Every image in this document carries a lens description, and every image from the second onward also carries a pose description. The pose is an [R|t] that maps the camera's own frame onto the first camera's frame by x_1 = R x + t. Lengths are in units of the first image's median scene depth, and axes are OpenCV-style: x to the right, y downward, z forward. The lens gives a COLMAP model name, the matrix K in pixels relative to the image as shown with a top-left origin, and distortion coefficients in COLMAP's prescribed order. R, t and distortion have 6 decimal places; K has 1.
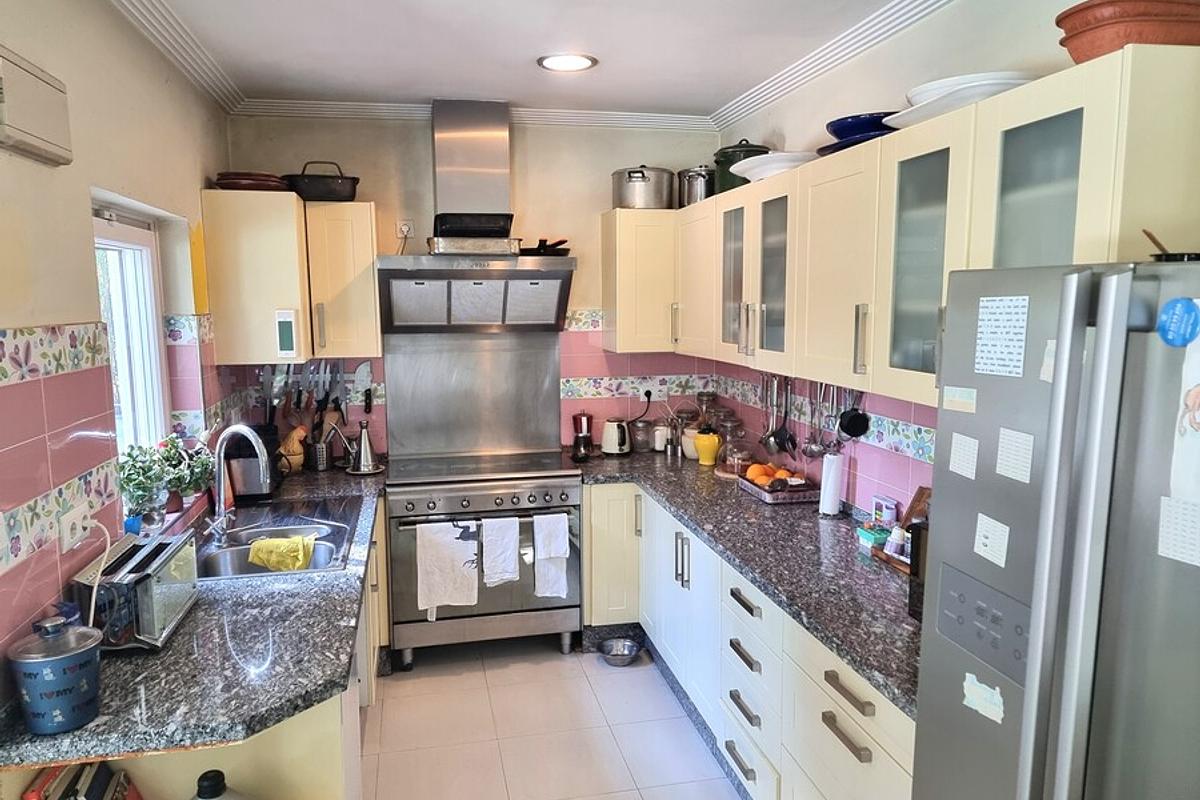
lens RADIAL K [[841.6, 0, 595.7], [0, 841.6, 405.8], [0, 0, 1]] dist [0.082044, -0.060977]
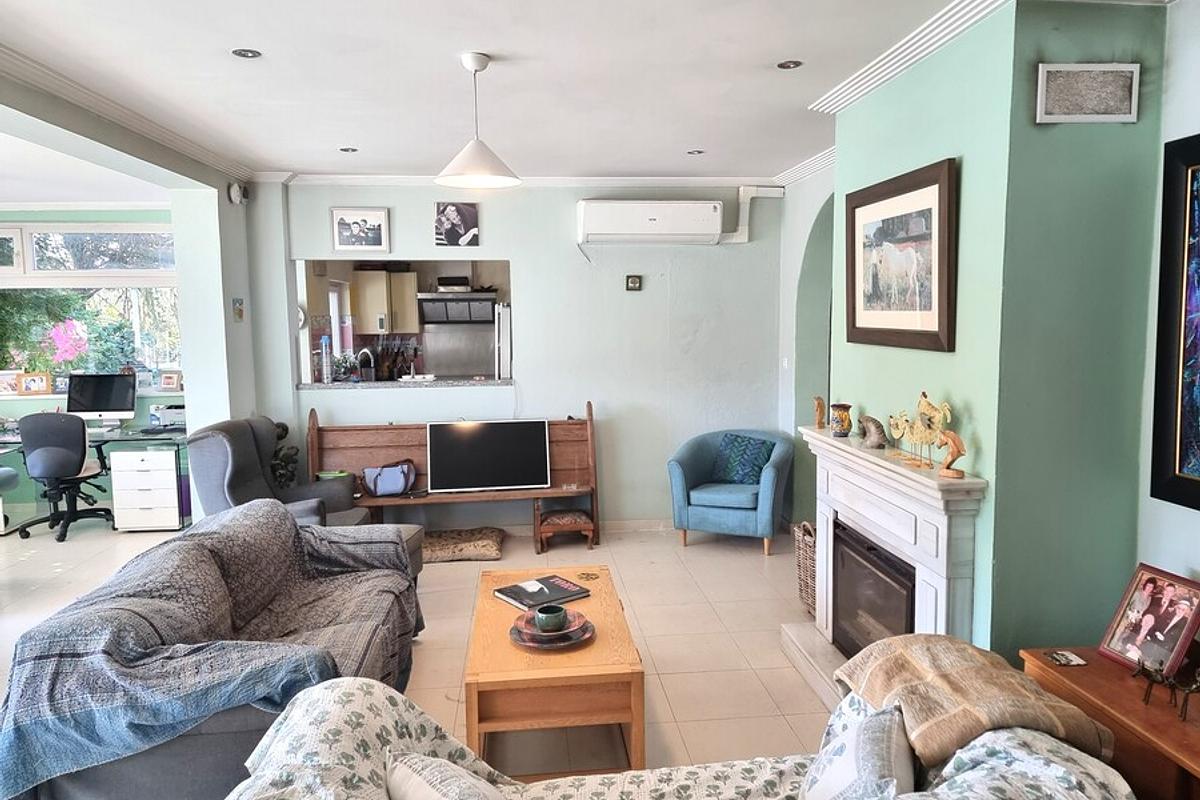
lens RADIAL K [[829.6, 0, 594.2], [0, 829.6, 394.1], [0, 0, 1]] dist [0.106497, -0.085421]
pose [[0.992752, 0.007108, -0.119967, 0.594842], [-0.010495, 0.999563, -0.027627, 0.197547], [0.119718, 0.028686, 0.992393, -1.470304]]
